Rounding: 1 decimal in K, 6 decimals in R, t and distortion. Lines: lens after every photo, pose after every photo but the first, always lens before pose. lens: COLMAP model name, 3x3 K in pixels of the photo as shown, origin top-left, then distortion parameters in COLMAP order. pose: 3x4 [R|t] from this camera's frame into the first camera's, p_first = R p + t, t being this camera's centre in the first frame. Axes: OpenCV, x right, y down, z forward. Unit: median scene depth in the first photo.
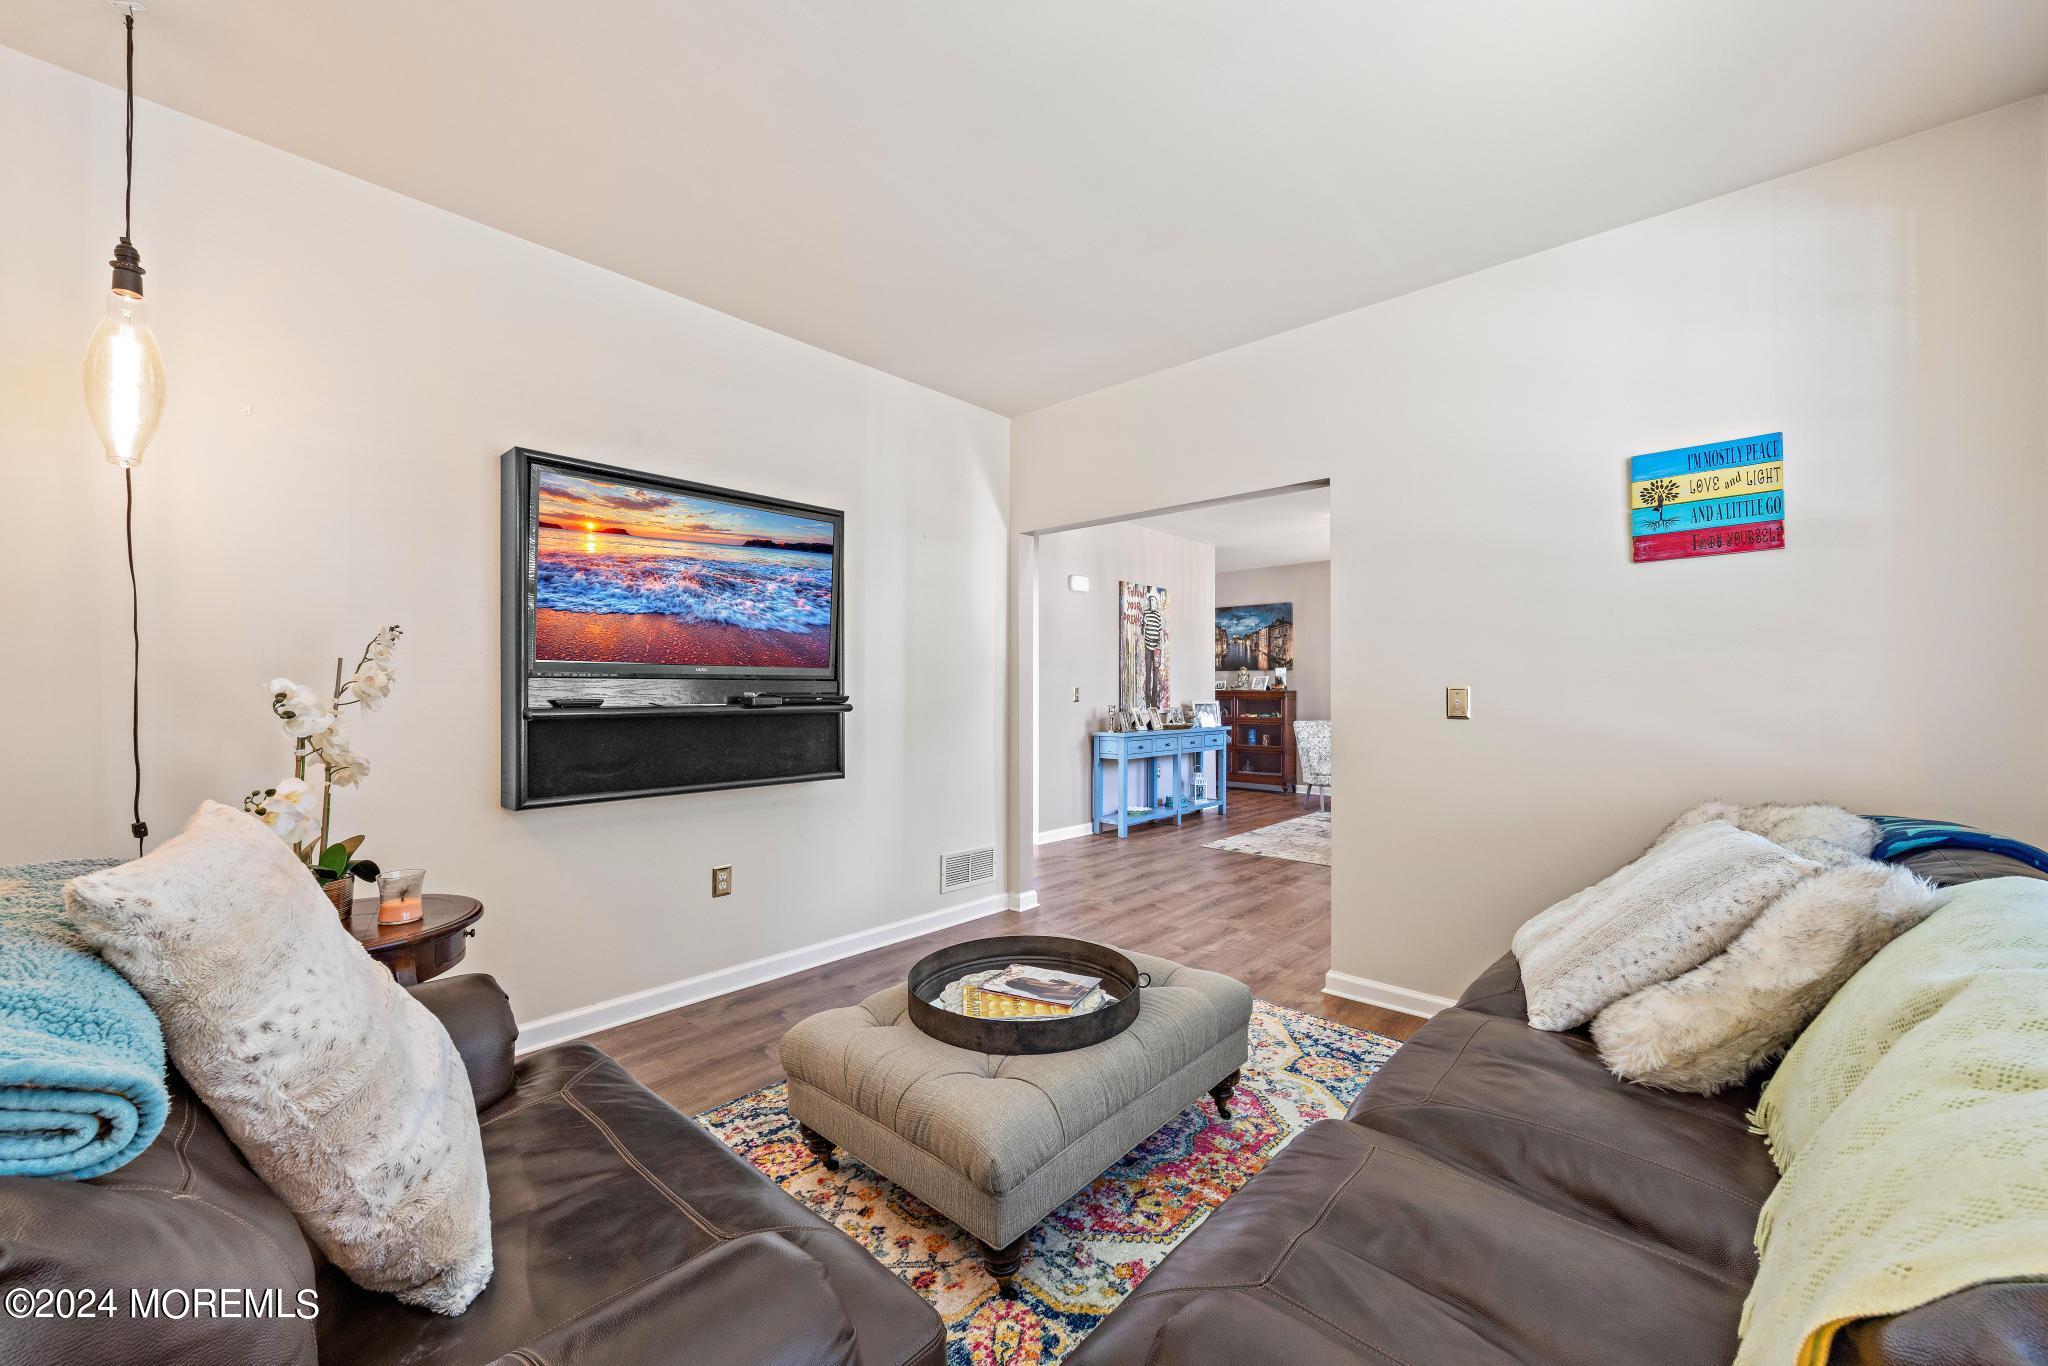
lens RADIAL K [[816.0, 0, 1016.8], [0, 816.0, 687.2], [0, 0, 1]] dist [0.001760, -0.000155]
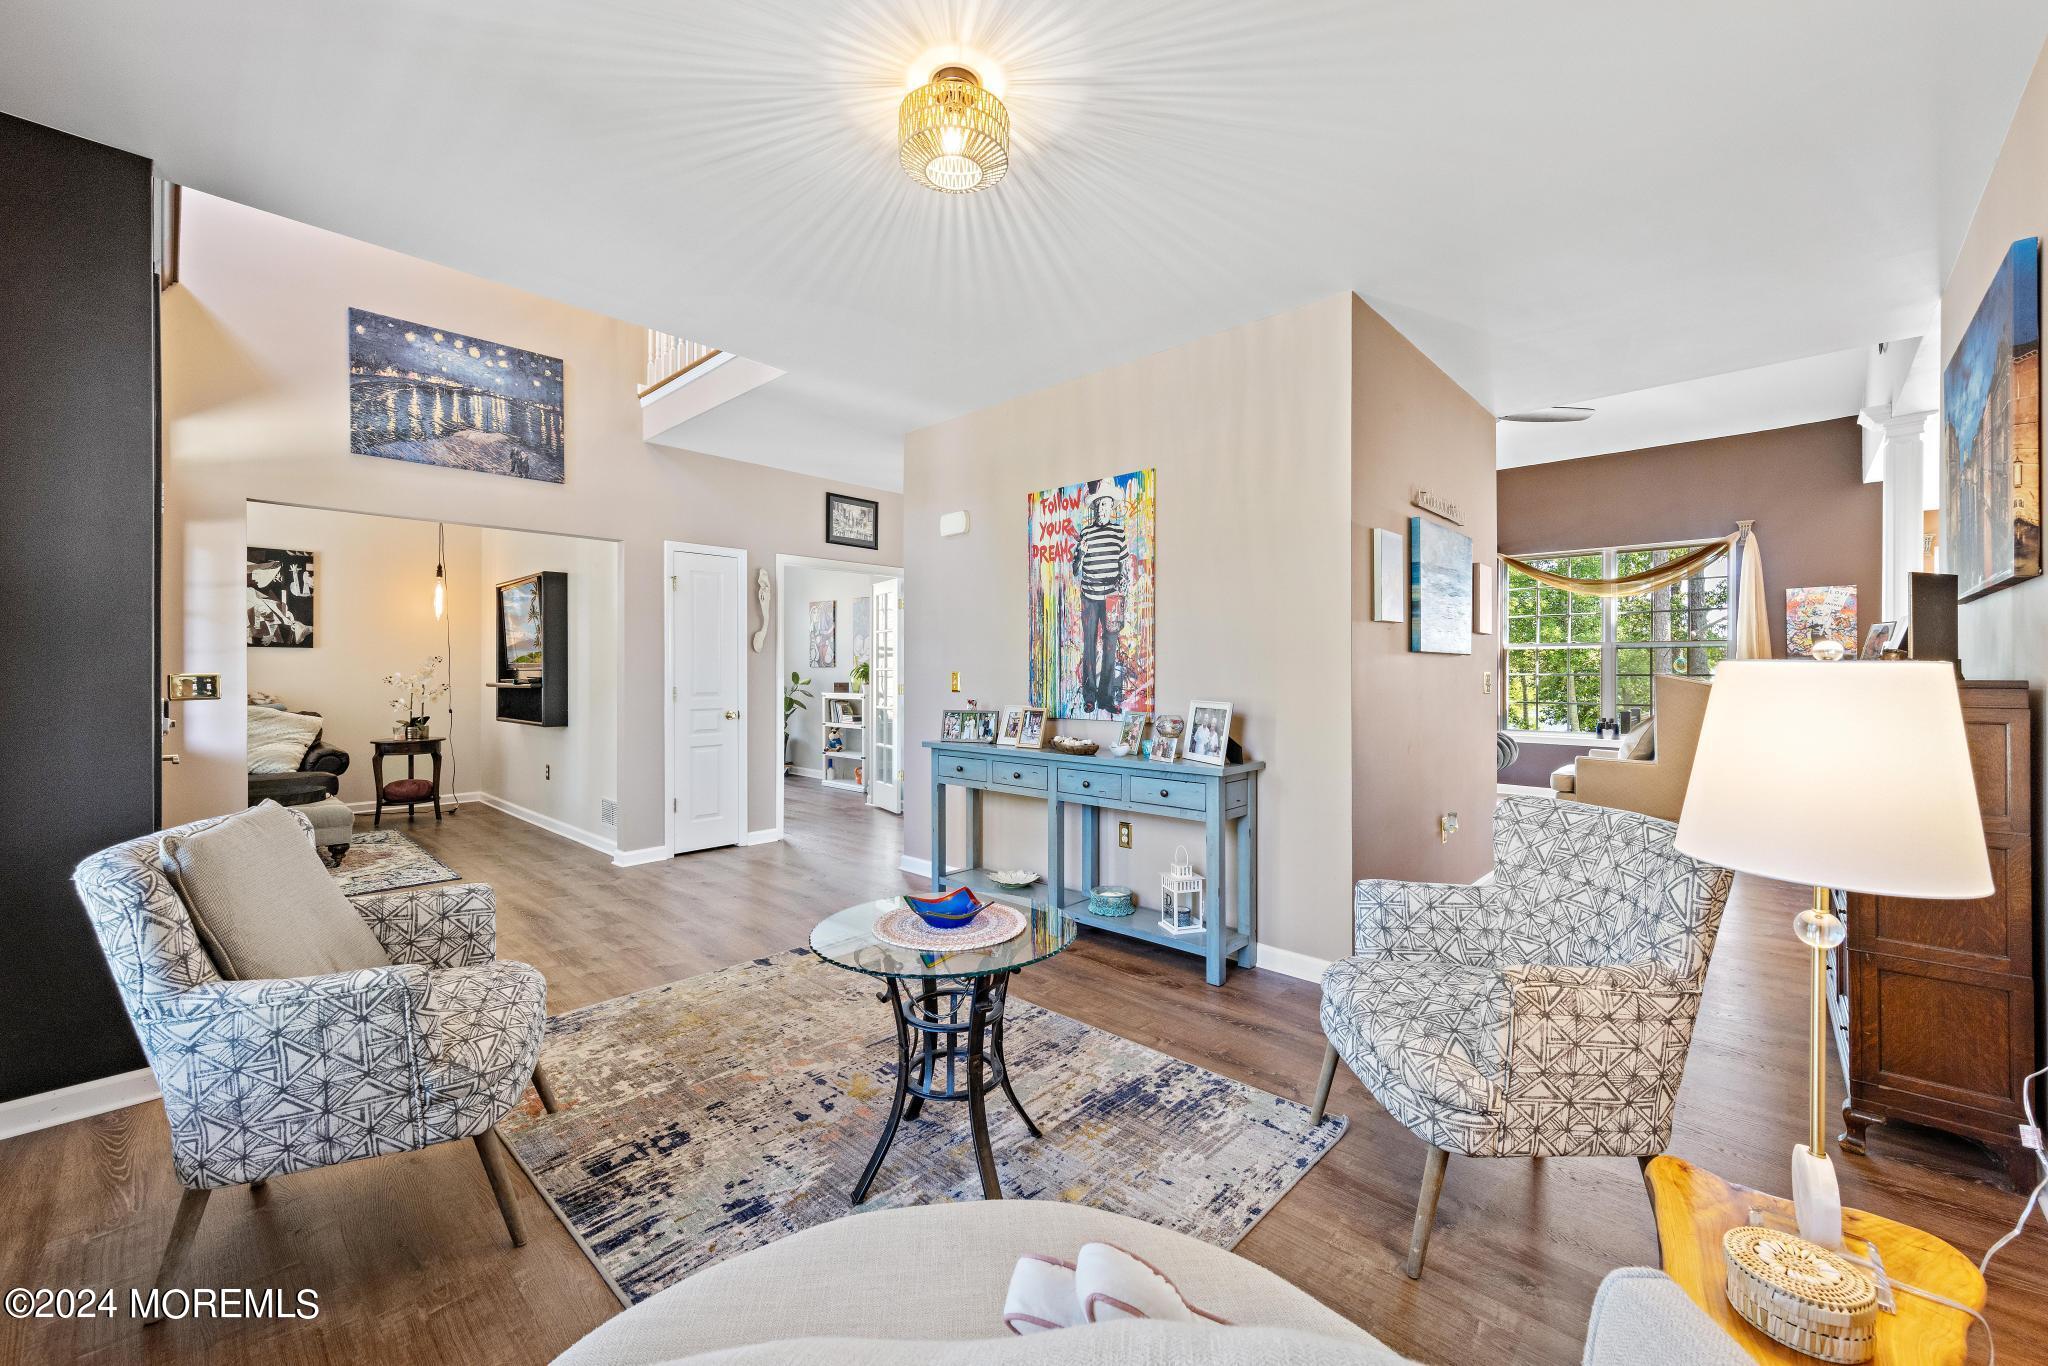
lens RADIAL K [[816.0, 0, 1020.0], [0, 816.0, 670.1], [0, 0, 1]] dist [0.001760, -0.000155]
pose [[-0.034365, -0.001203, -0.999409, 0.694738], [0.003391, 0.999993, -0.001321, 0.000305], [0.999404, -0.003434, -0.034361, 0.966648]]
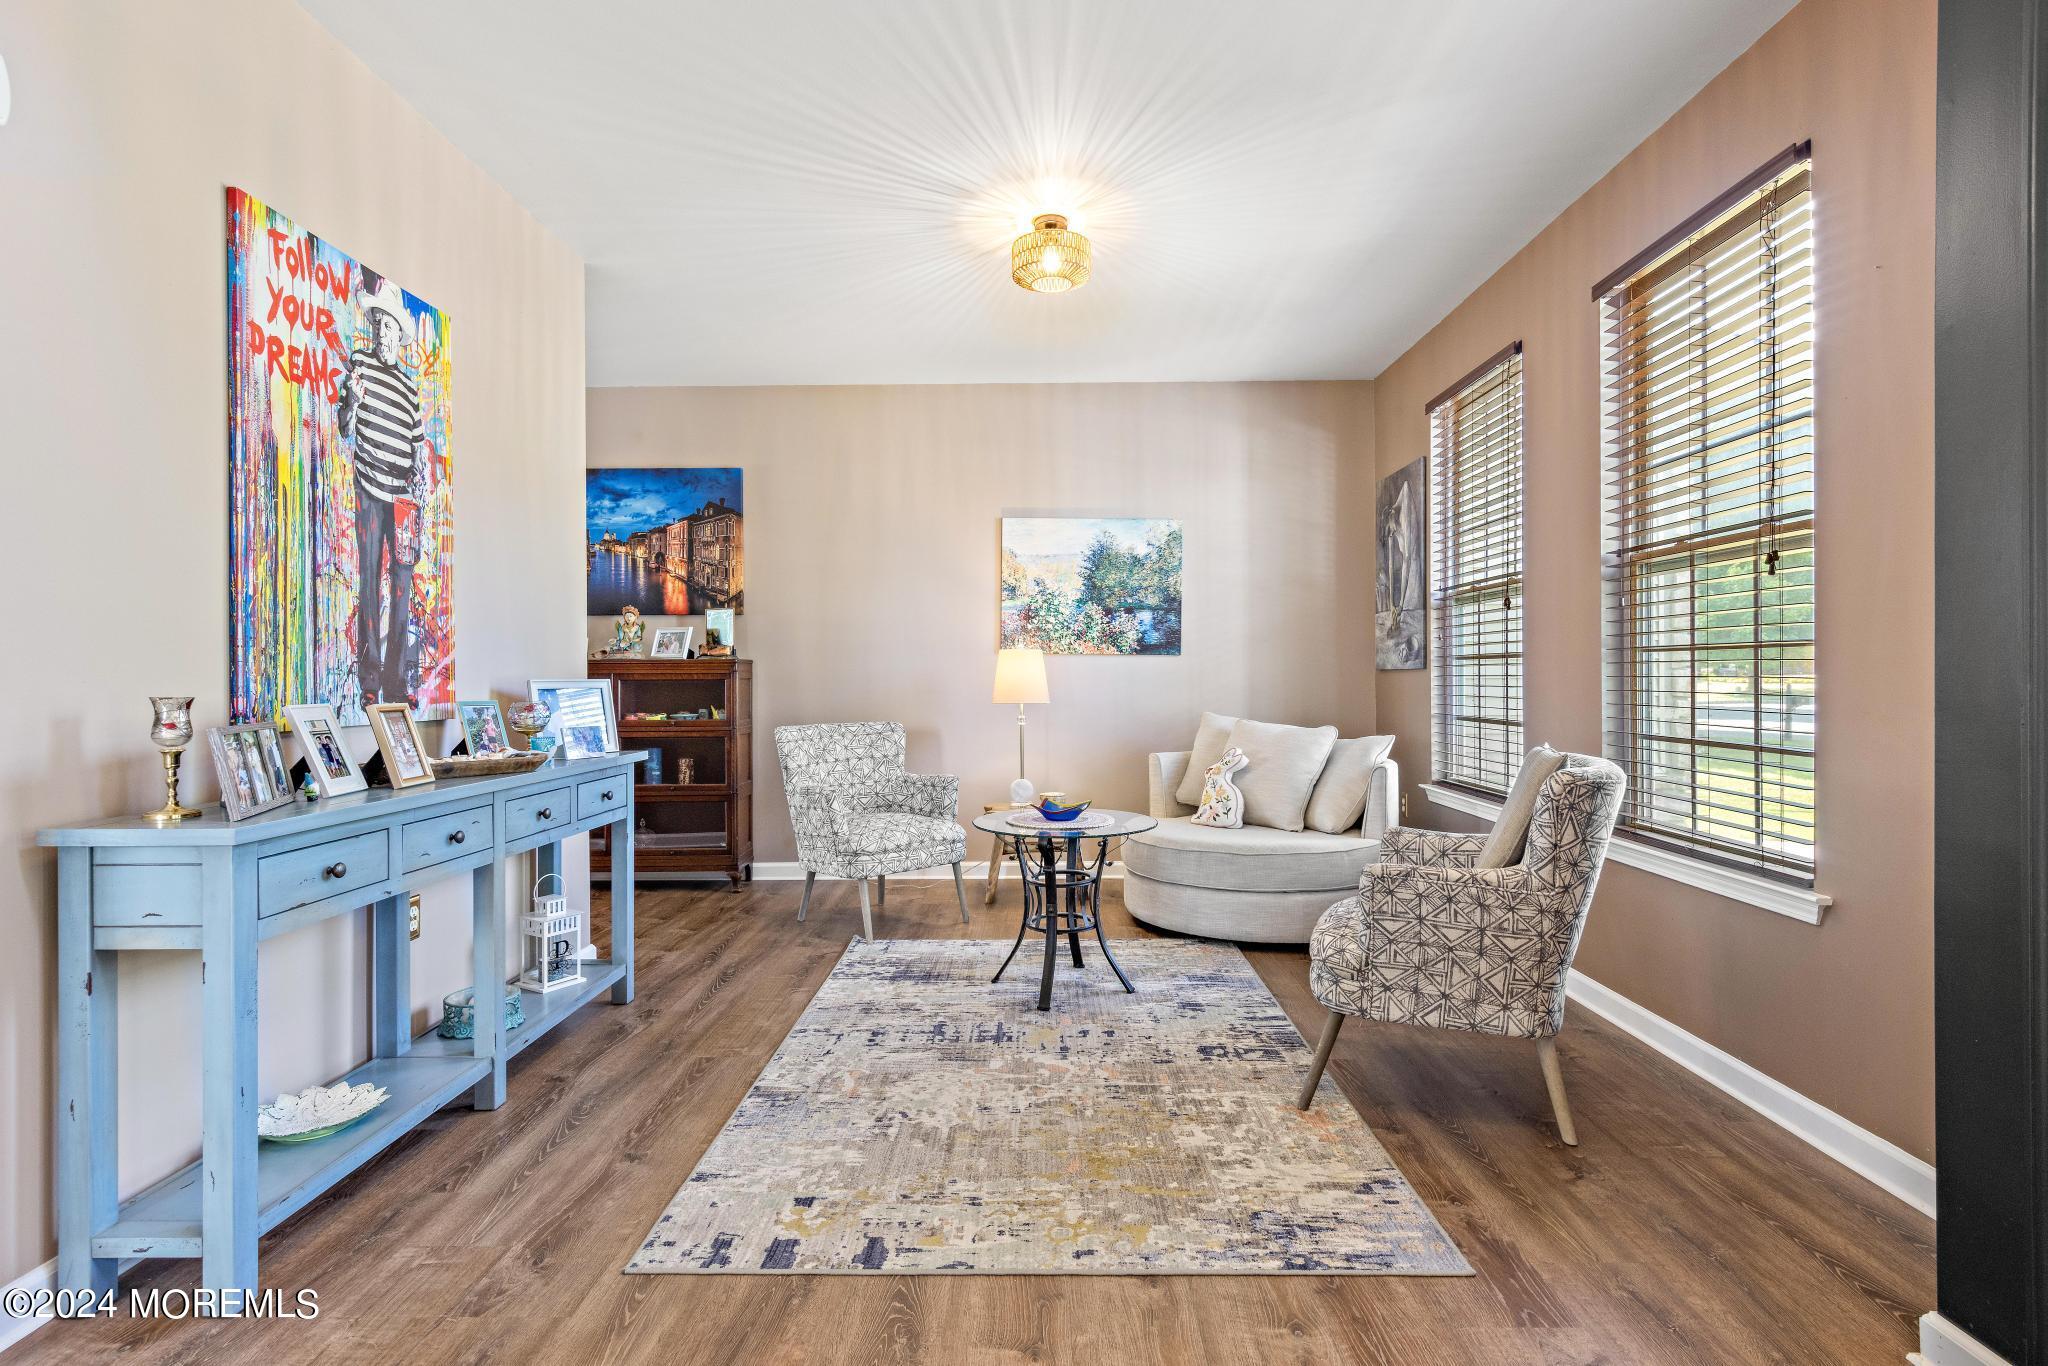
lens RADIAL K [[1031.4, 0, 1043.6], [0, 1031.4, 679.1], [0, 0, 1]] dist [0.010629, 0.000336]
pose [[0.743355, -0.004978, 0.668878, 0.094570], [0.001588, 0.999983, 0.005677, 0.014880], [-0.668895, -0.003157, 0.743350, 0.578371]]
